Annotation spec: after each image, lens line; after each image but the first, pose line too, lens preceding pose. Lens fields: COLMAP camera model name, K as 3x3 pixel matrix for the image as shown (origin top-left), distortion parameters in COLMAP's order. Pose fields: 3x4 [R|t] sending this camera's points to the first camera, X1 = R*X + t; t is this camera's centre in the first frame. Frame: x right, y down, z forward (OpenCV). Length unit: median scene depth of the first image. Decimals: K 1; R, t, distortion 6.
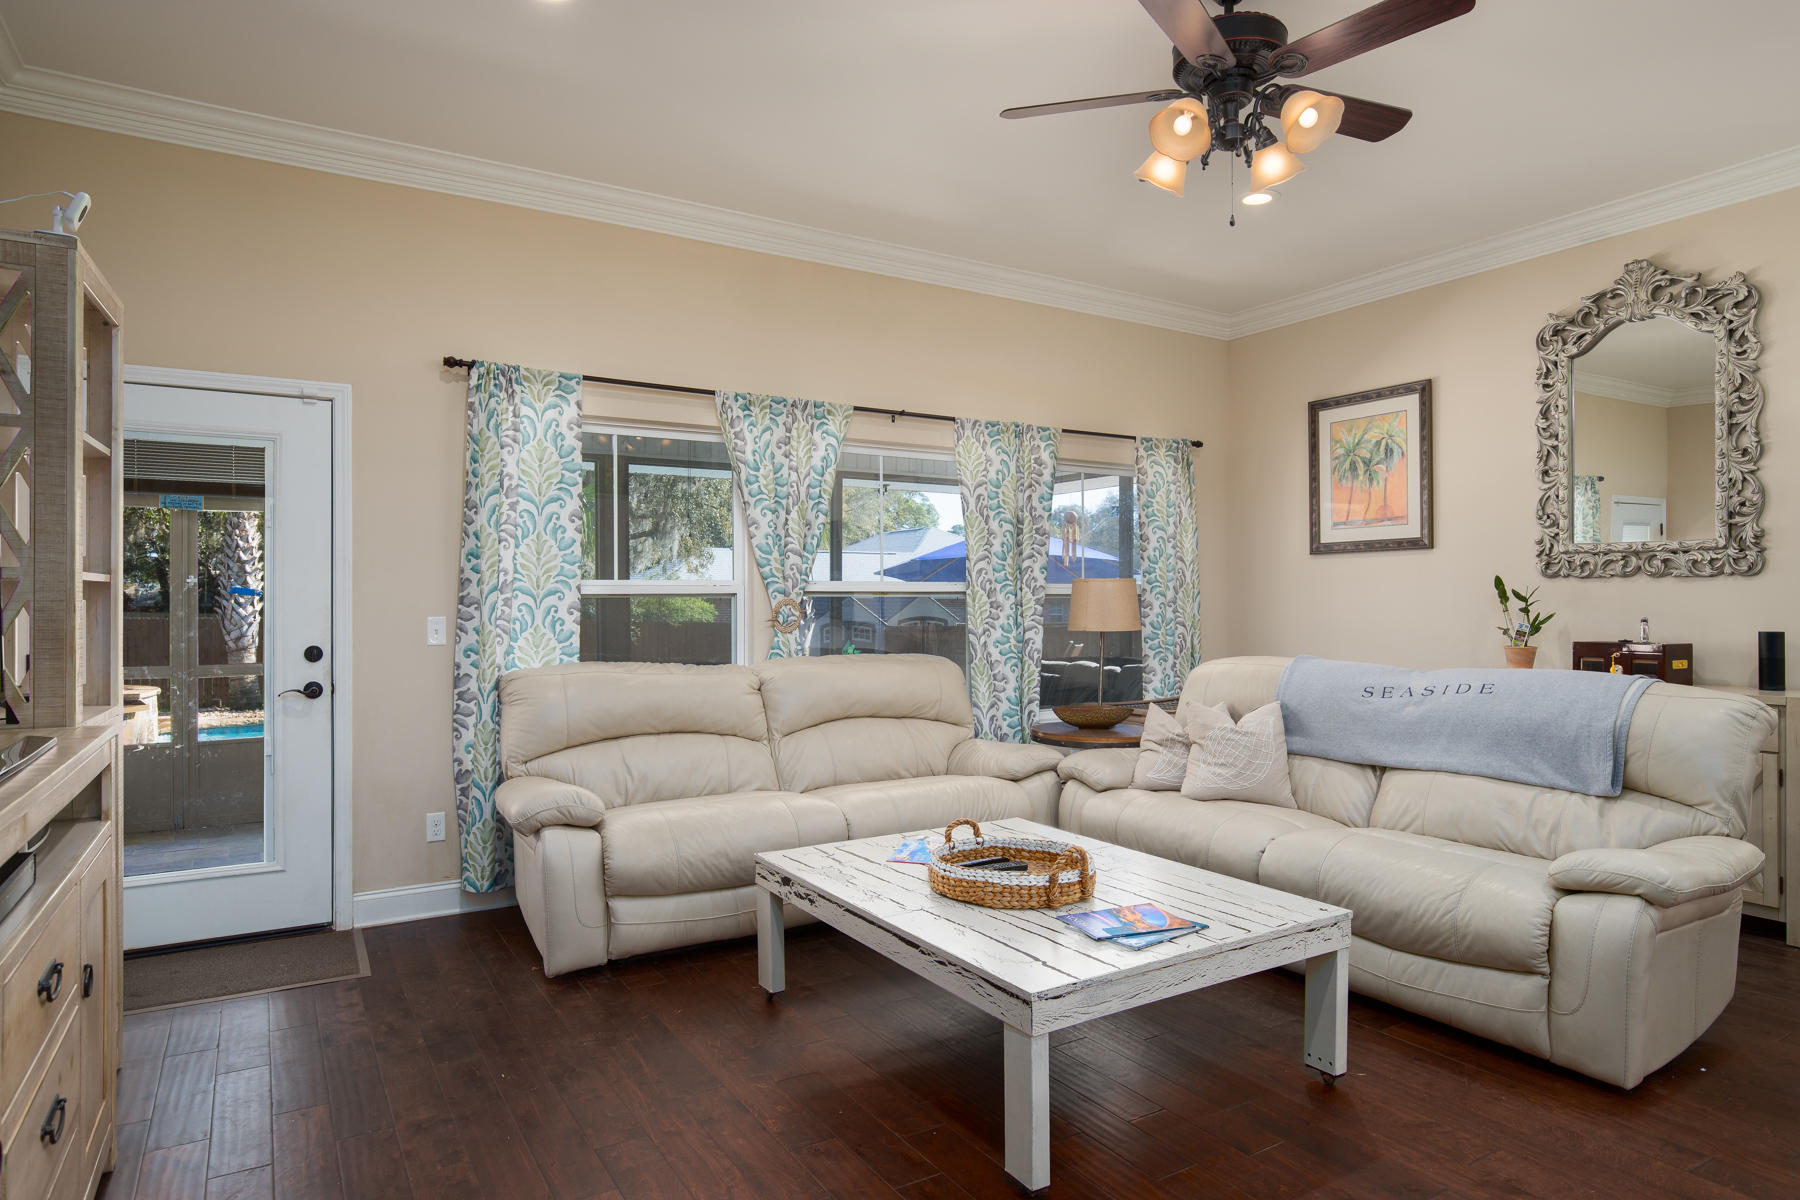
lens RADIAL K [[988.3, 0, 886.4], [0, 988.3, 592.2], [0, 0, 1]] dist [0.003263, -0.000235]
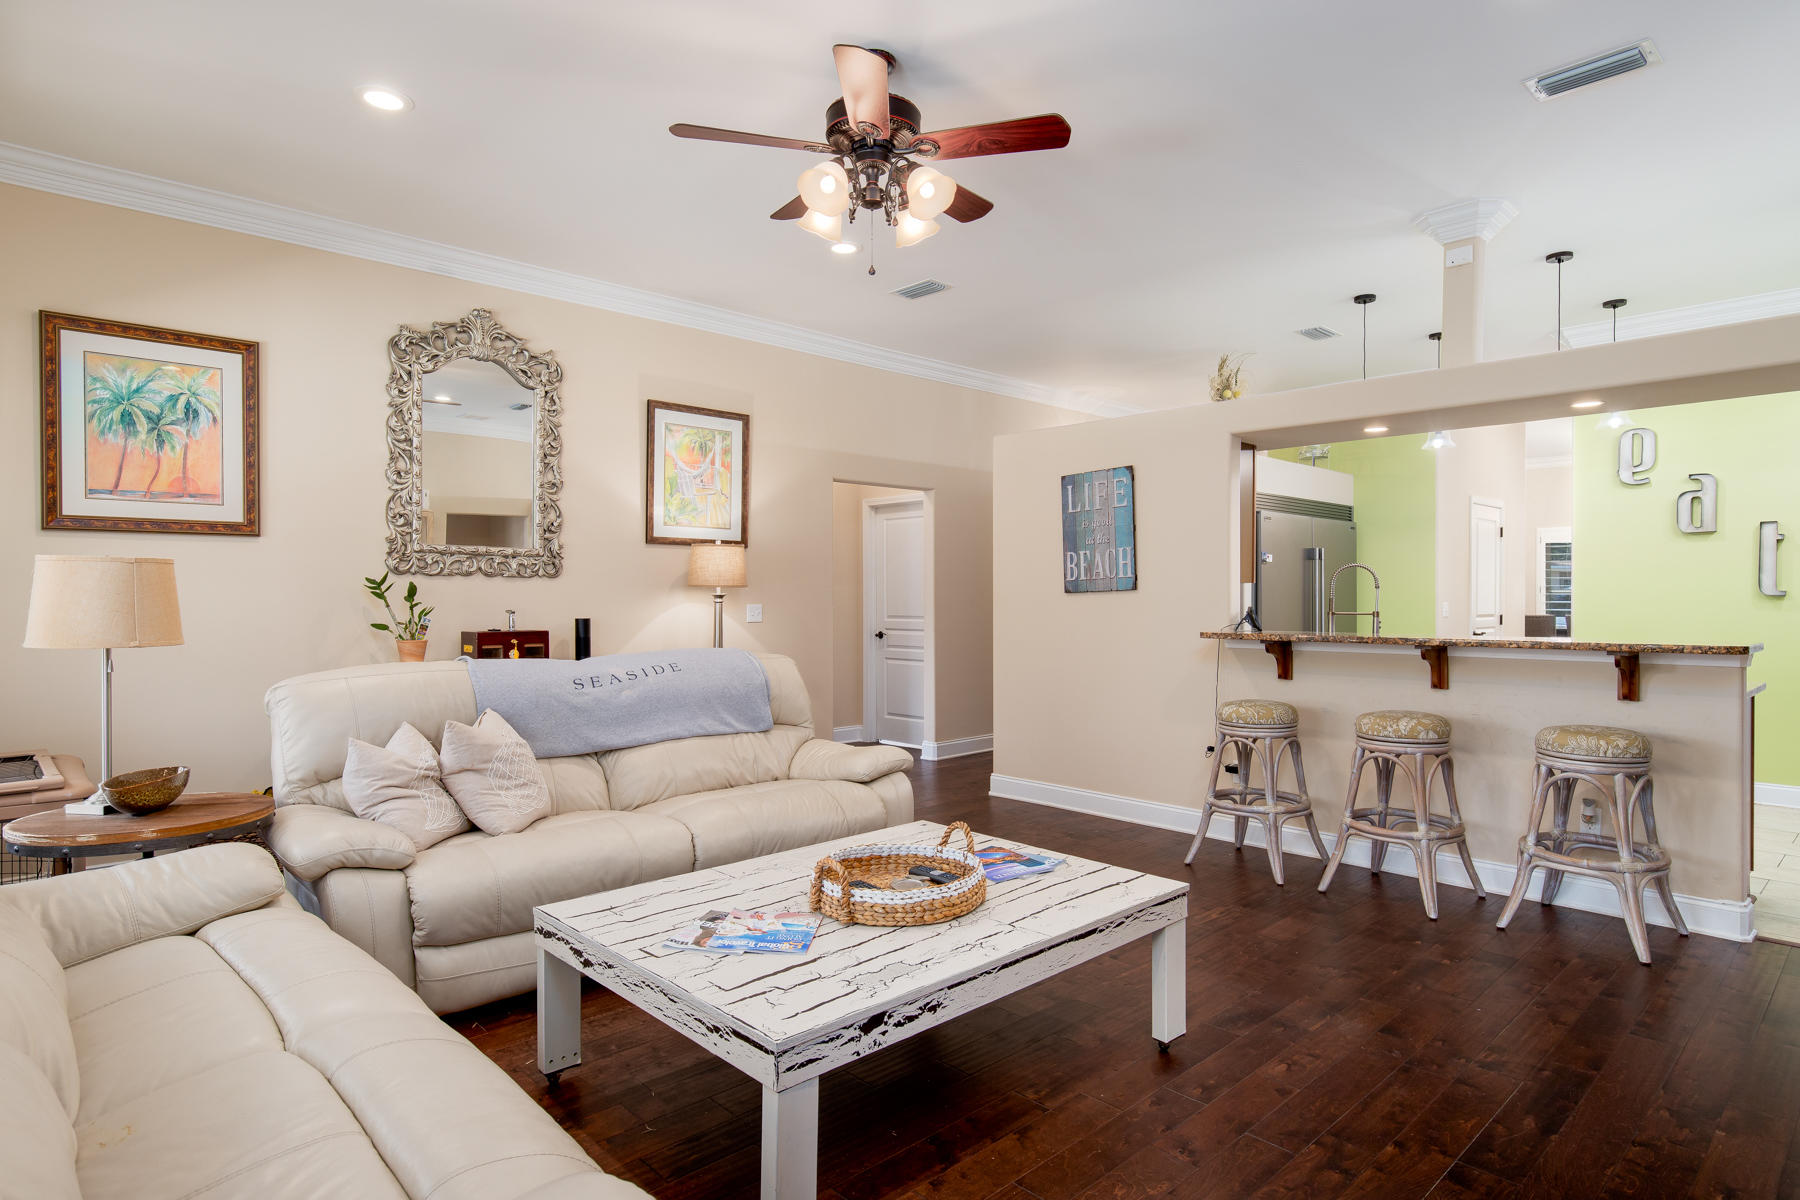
lens RADIAL K [[988.3, 0, 886.4], [0, 988.3, 592.2], [0, 0, 1]] dist [0.003263, -0.000235]
pose [[-0.179771, 0.004337, 0.983699, -0.461126], [-0.007361, 0.999956, -0.005754, 0.006856], [-0.983681, -0.008276, -0.179731, 0.685305]]
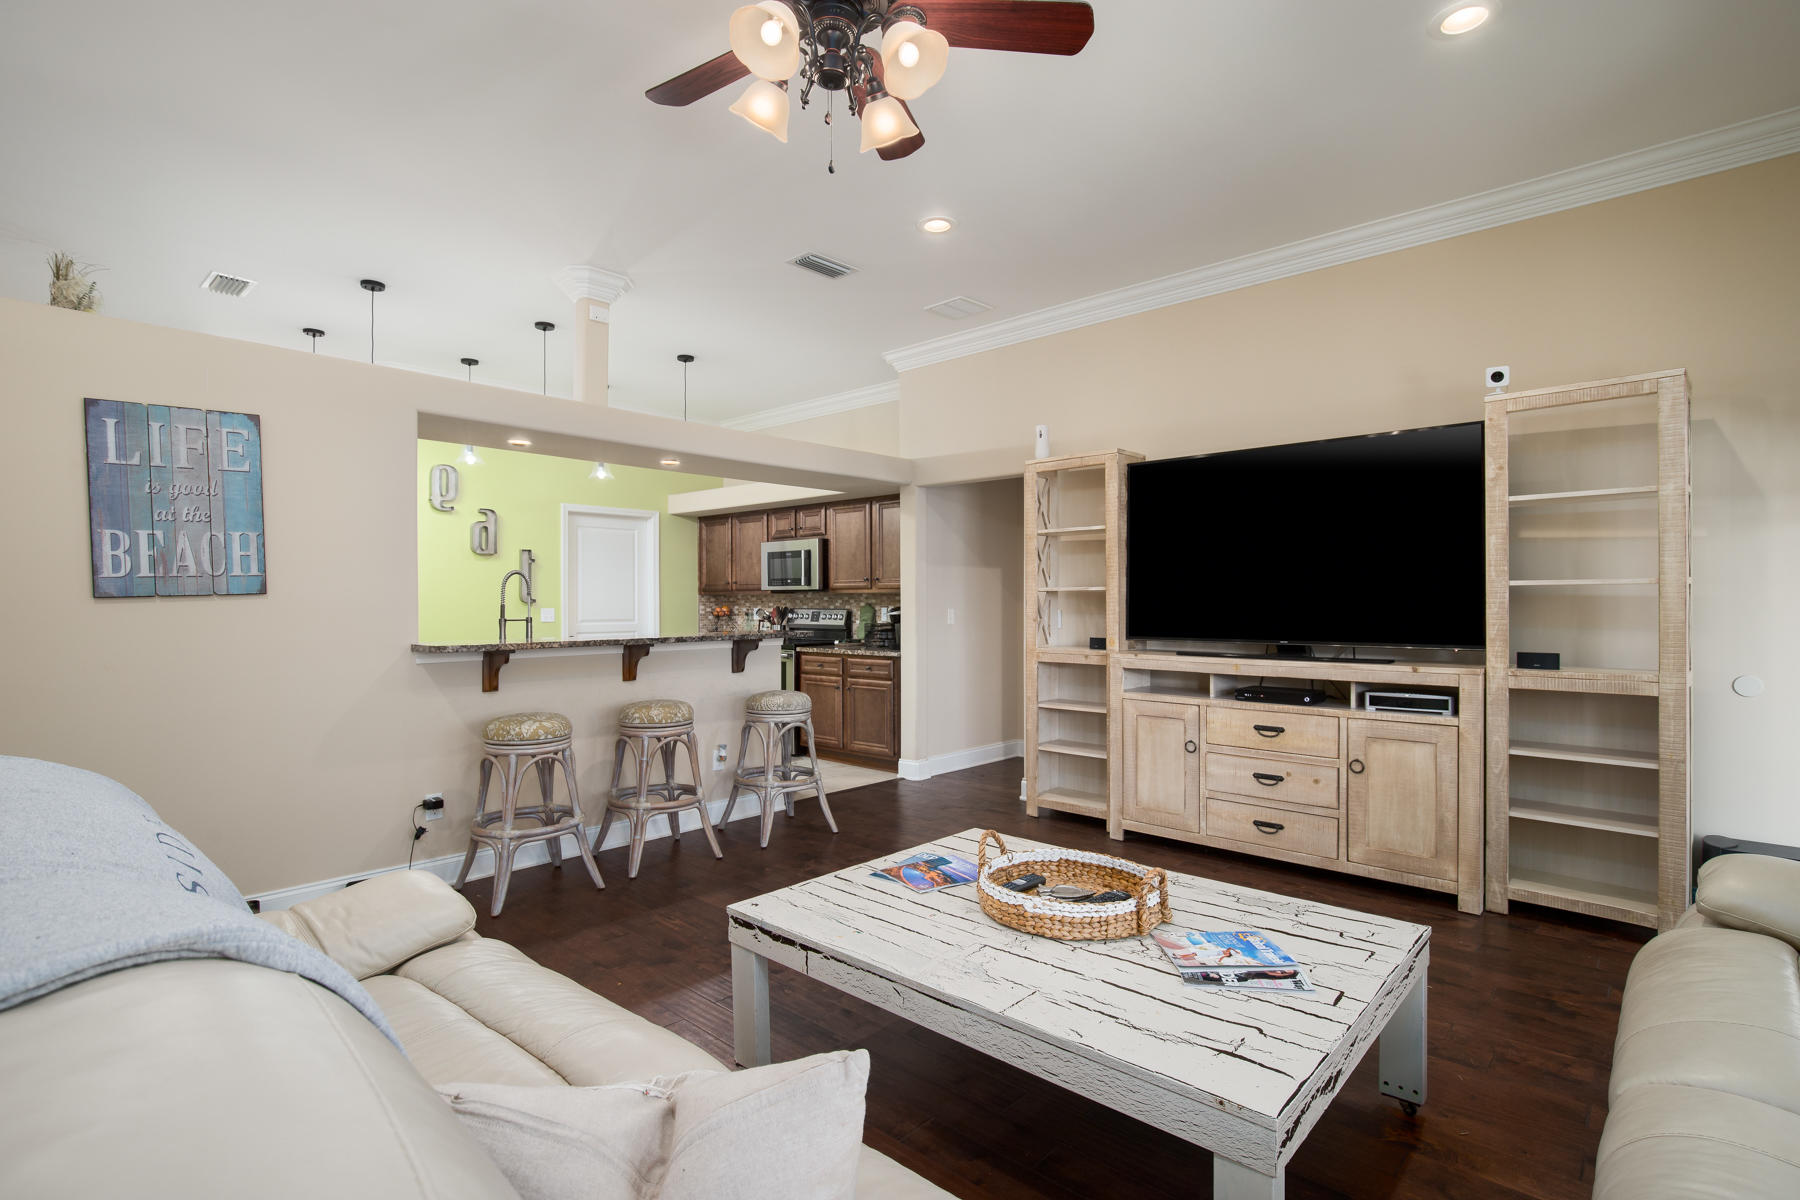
lens RADIAL K [[893.5, 0, 900.0], [0, 893.5, 600.0], [0, 0, 1]] dist [-0.016366, -0.000270]
pose [[-0.960516, 0.002577, -0.278213, 0.292158], [0.006054, 0.999914, -0.011640, 0.011672], [0.278159, -0.012864, -0.960449, 1.015370]]
